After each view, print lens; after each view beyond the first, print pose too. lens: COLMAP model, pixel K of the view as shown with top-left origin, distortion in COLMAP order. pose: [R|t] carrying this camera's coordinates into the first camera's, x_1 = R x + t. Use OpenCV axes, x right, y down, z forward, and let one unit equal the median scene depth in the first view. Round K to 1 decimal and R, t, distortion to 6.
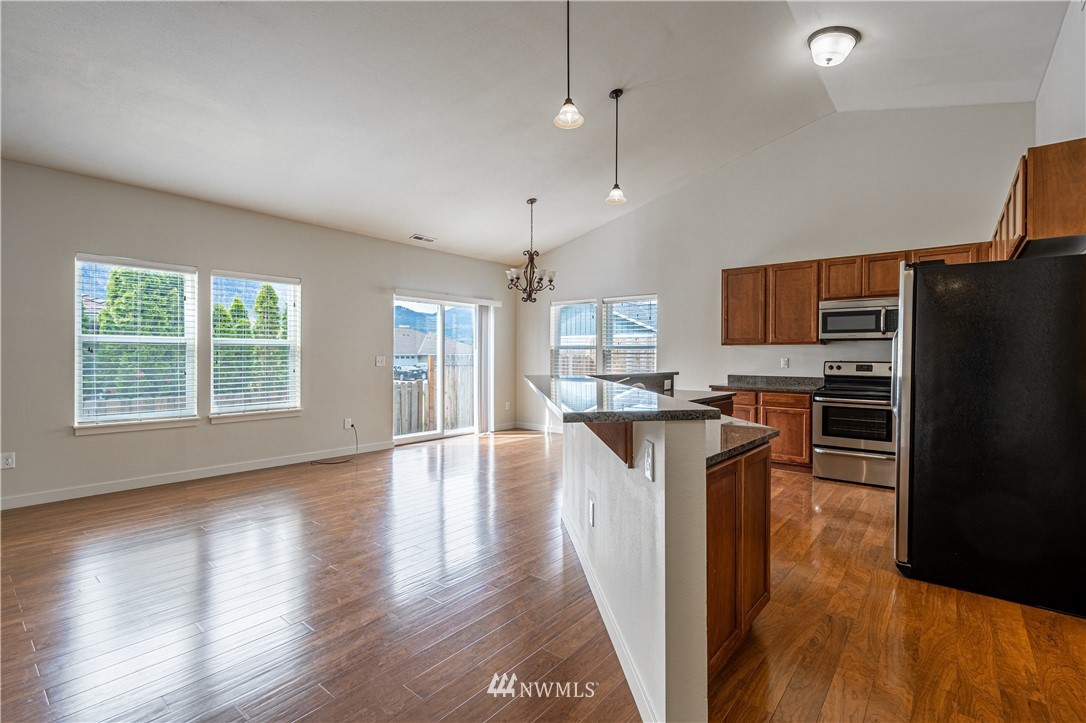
lens RADIAL K [[509.3, 0, 554.8], [0, 509.3, 338.2], [0, 0, 1]] dist [-0.007034, 0.000274]
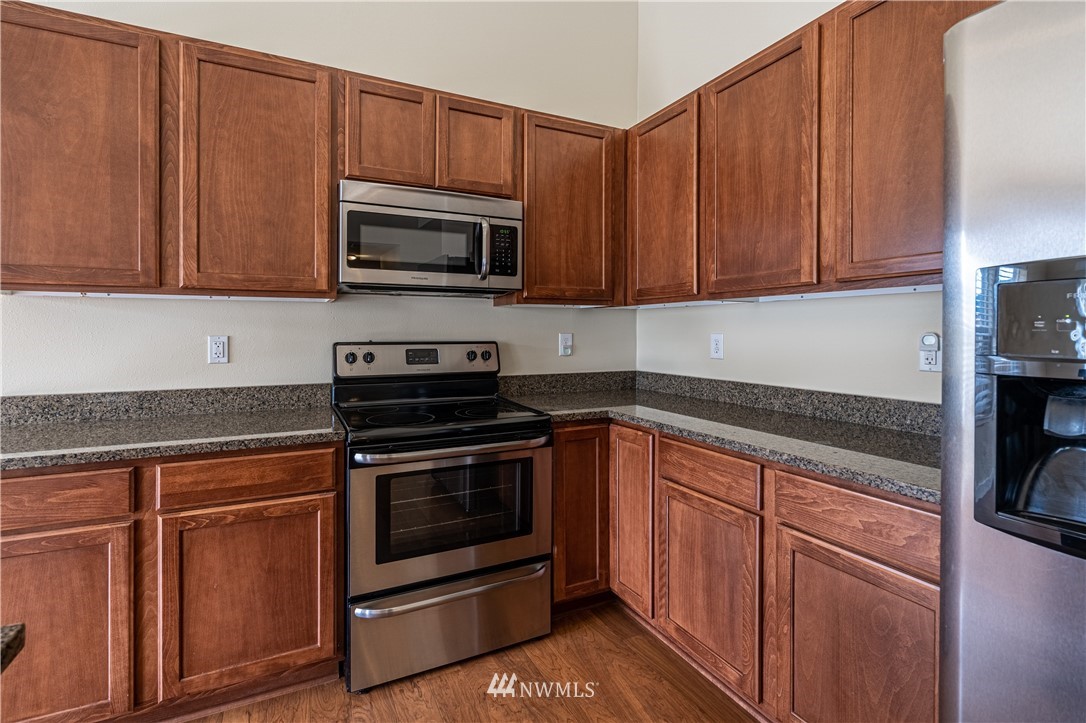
lens RADIAL K [[509.3, 0, 554.8], [0, 509.3, 338.2], [0, 0, 1]] dist [-0.007034, 0.000274]
pose [[0.409409, -0.019489, 0.912143, 0.251104], [-0.029152, 0.998982, 0.034429, 0.024231], [-0.911885, -0.040686, 0.408424, 0.710299]]
